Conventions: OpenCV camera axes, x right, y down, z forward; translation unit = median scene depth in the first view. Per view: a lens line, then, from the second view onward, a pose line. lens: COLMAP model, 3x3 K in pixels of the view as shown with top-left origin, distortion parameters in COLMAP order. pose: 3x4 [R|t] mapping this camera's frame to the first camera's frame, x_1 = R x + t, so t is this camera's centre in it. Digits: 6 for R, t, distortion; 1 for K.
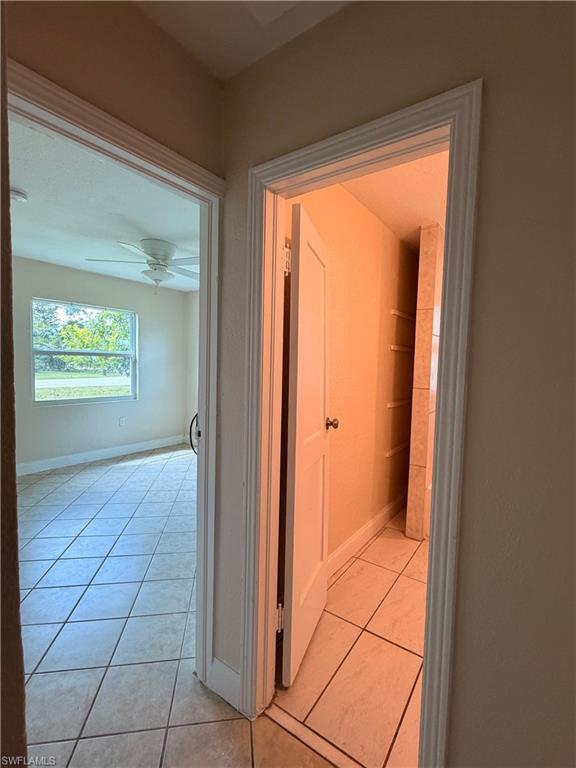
lens RADIAL K [[353.7, 0, 292.9], [0, 353.7, 384.1], [0, 0, 1]] dist [-0.008292, 0.001089]
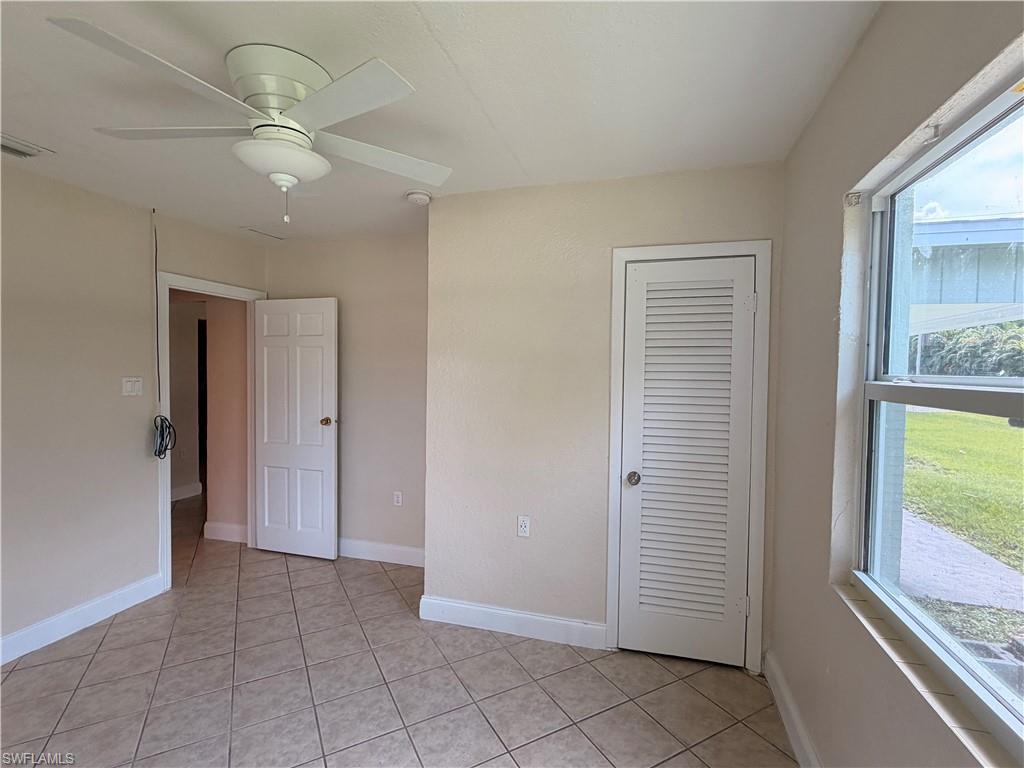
lens RADIAL K [[471.6, 0, 508.8], [0, 471.6, 383.4], [0, 0, 1]] dist [-0.008292, 0.001089]
pose [[-0.942821, -0.030422, -0.331909, -0.356872], [-0.060206, 0.994989, 0.079823, -0.107114], [0.327818, 0.095242, -0.939928, 1.235009]]
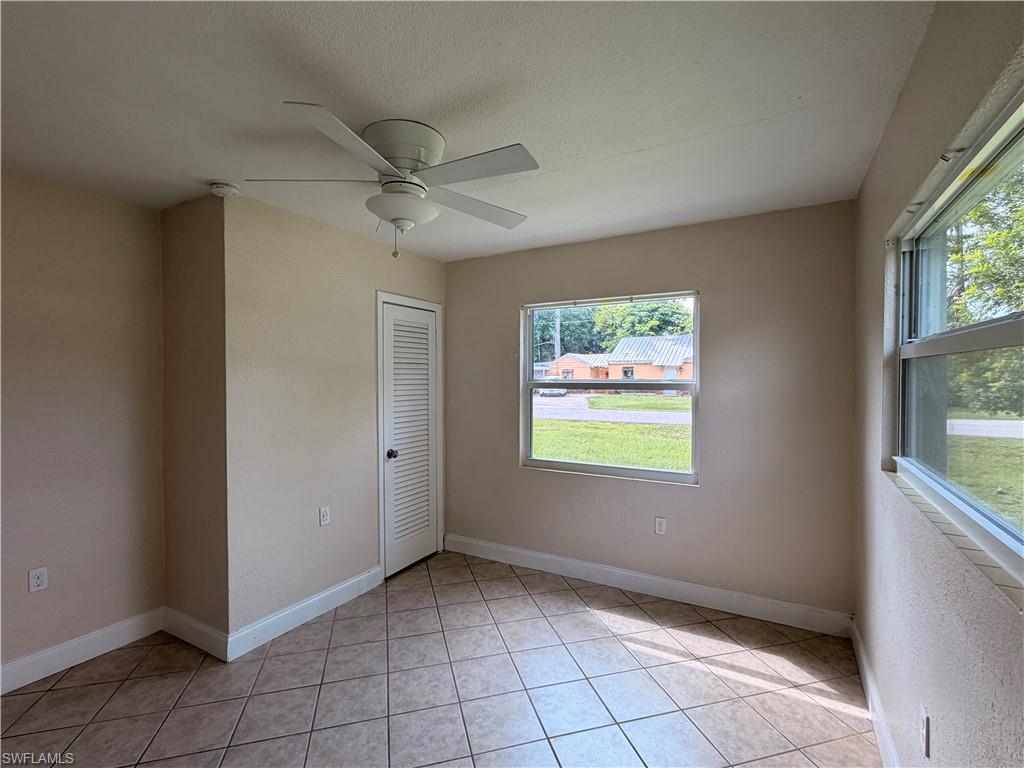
lens RADIAL K [[471.6, 0, 512.7], [0, 471.6, 388.2], [0, 0, 1]] dist [-0.008292, 0.001089]
pose [[0.102641, -0.010612, -0.994662, 0.154167], [-0.057569, 0.998204, -0.016591, -0.067994], [0.993051, 0.058965, 0.101846, 0.871595]]
